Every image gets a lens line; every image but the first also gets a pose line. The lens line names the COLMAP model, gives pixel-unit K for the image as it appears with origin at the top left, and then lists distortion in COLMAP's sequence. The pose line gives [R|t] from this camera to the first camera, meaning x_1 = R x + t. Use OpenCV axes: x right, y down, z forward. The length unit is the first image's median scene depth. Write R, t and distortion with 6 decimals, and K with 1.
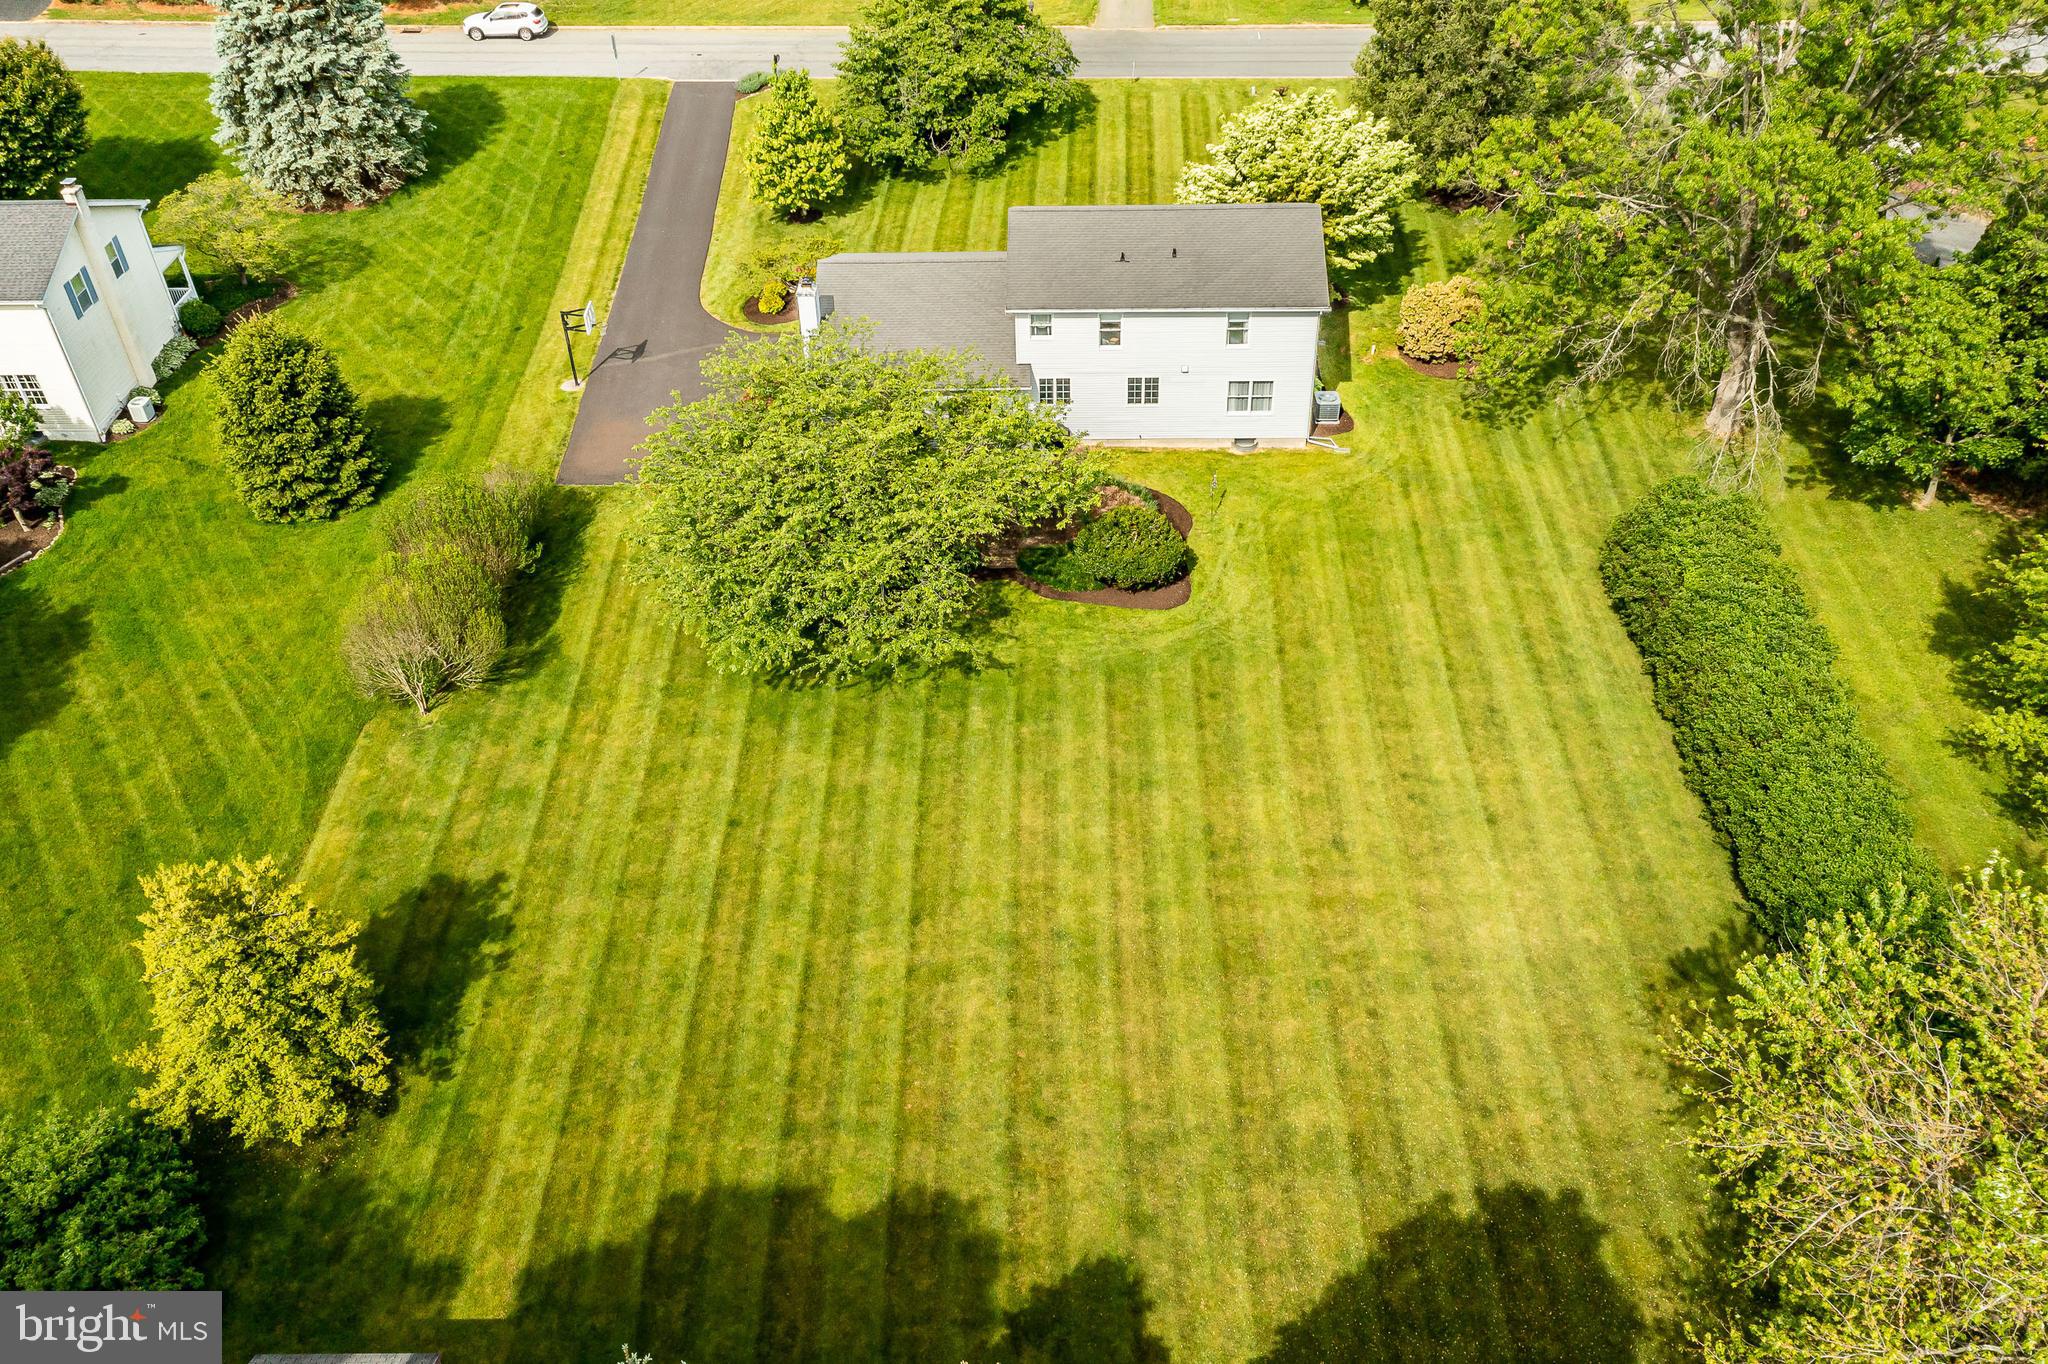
lens RADIAL K [[1712.2, 0, 1017.9], [0, 1712.2, 684.3], [0, 0, 1]] dist [0.006054, 0.022753]
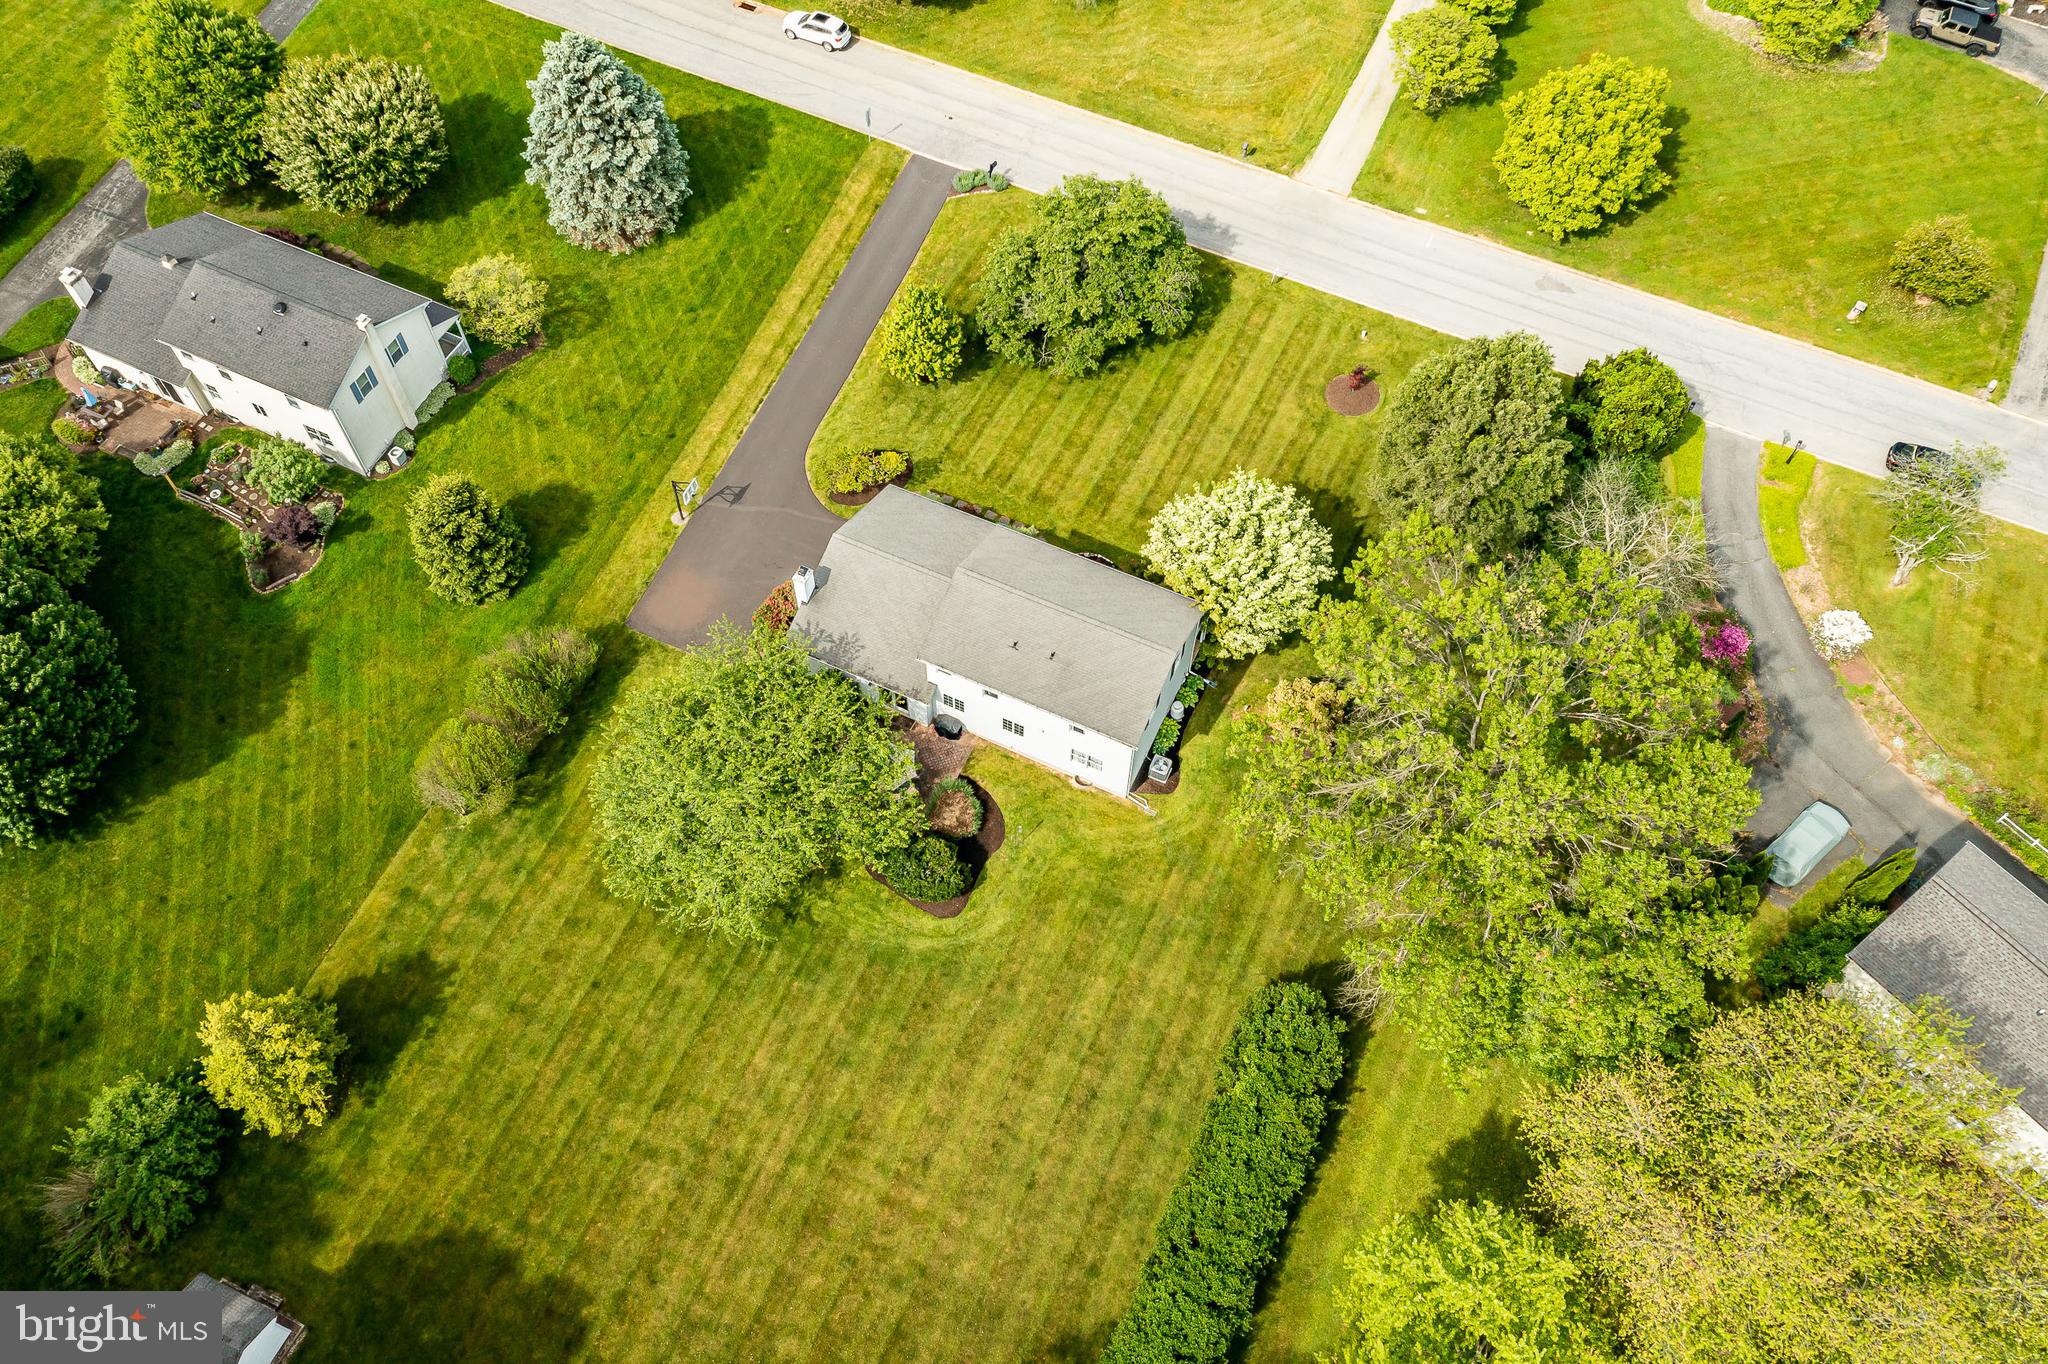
lens RADIAL K [[1613.0, 0, 1009.8], [0, 1613.0, 689.1], [0, 0, 1]] dist [-0.028436, 0.086157]
pose [[0.914615, 0.359138, -0.185737, 0.290622], [-0.277455, 0.891631, 0.357788, -0.641216], [0.294105, -0.275705, 0.915144, -0.138189]]
